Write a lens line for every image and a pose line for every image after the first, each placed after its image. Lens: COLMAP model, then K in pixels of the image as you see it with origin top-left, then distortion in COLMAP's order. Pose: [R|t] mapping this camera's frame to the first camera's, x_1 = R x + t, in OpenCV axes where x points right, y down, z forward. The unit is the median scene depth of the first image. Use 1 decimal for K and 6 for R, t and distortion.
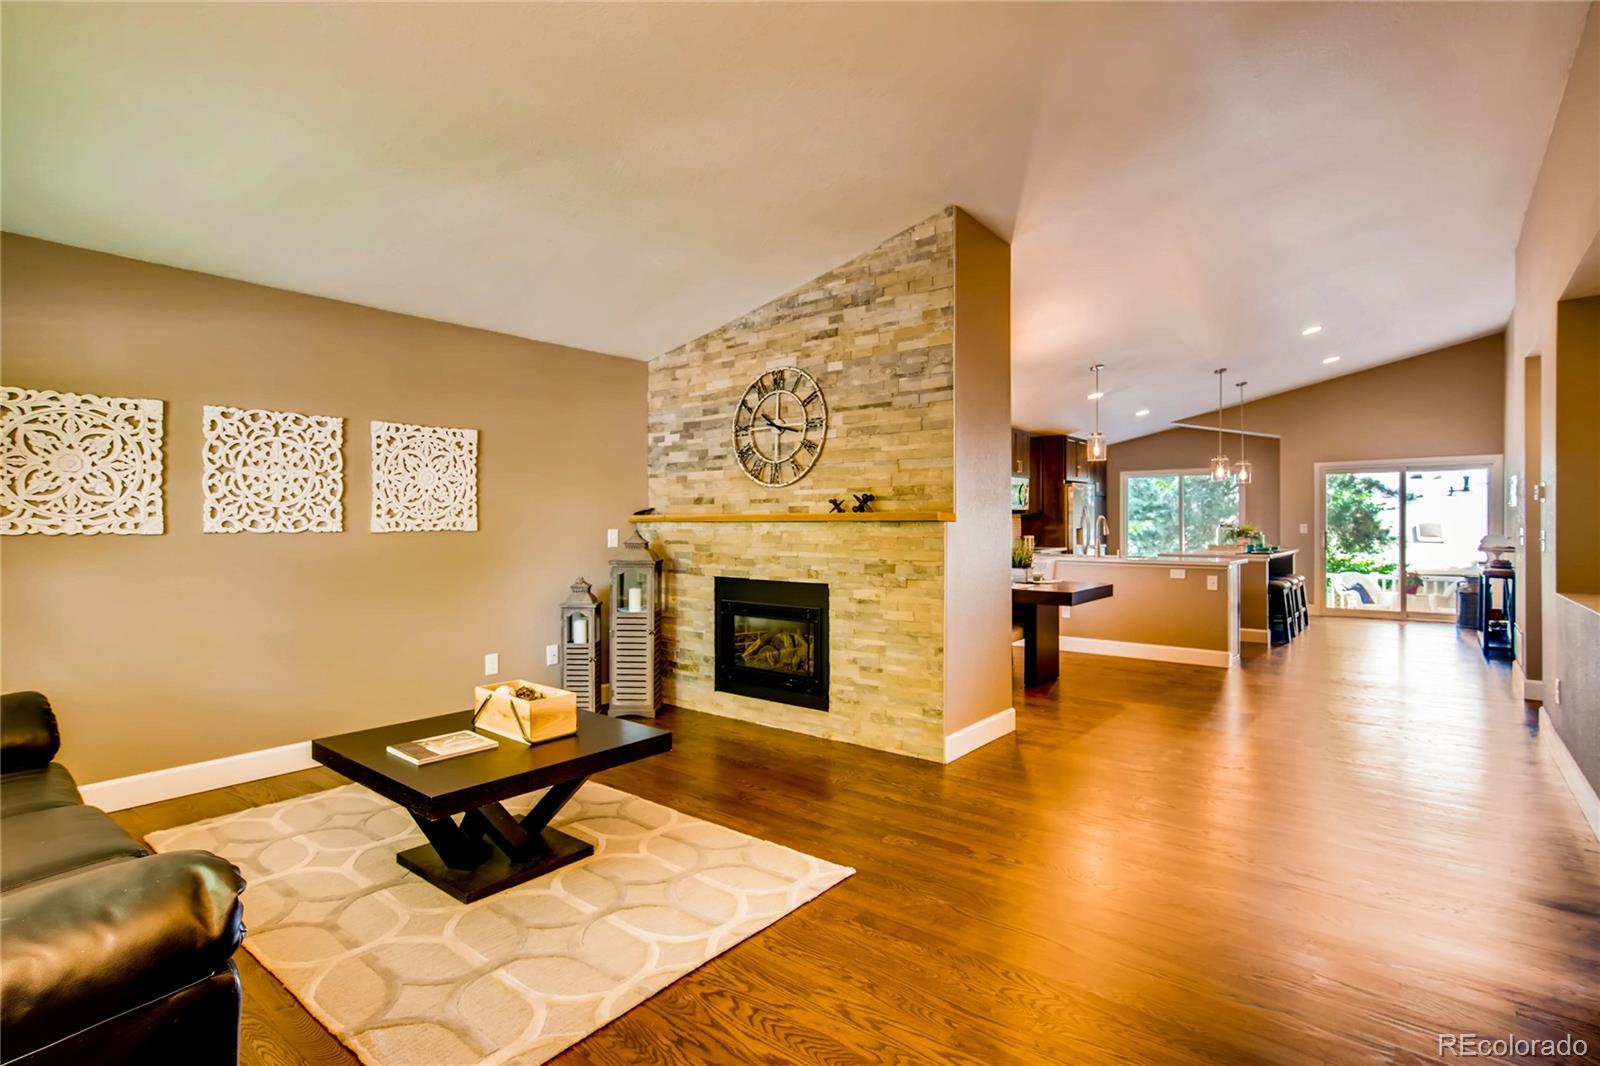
lens RADIAL K [[783.5, 0, 807.3], [0, 783.5, 519.4], [0, 0, 1]] dist [0.004916, 0.002352]
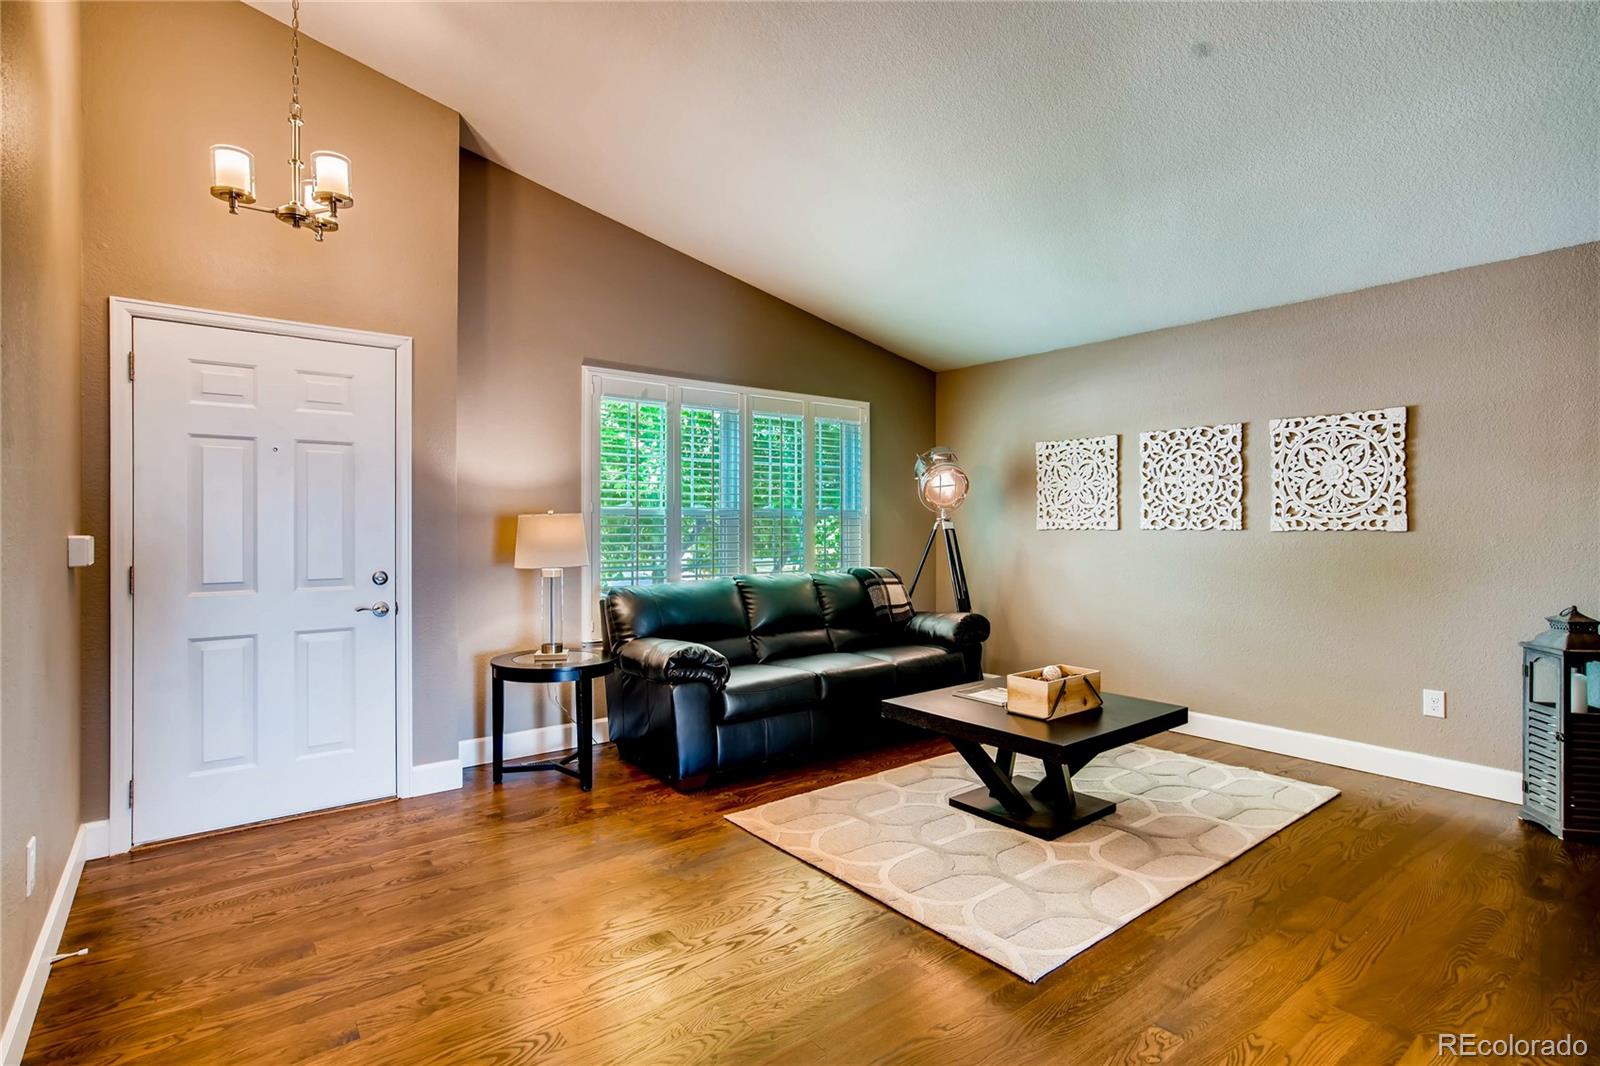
lens RADIAL K [[783.5, 0, 805.3], [0, 783.5, 539.8], [0, 0, 1]] dist [0.004916, 0.002352]
pose [[-0.221505, 0.022855, -0.974891, 0.753044], [0.006236, 0.999738, 0.022021, 0.002356], [0.975139, -0.001202, -0.221590, 0.859202]]
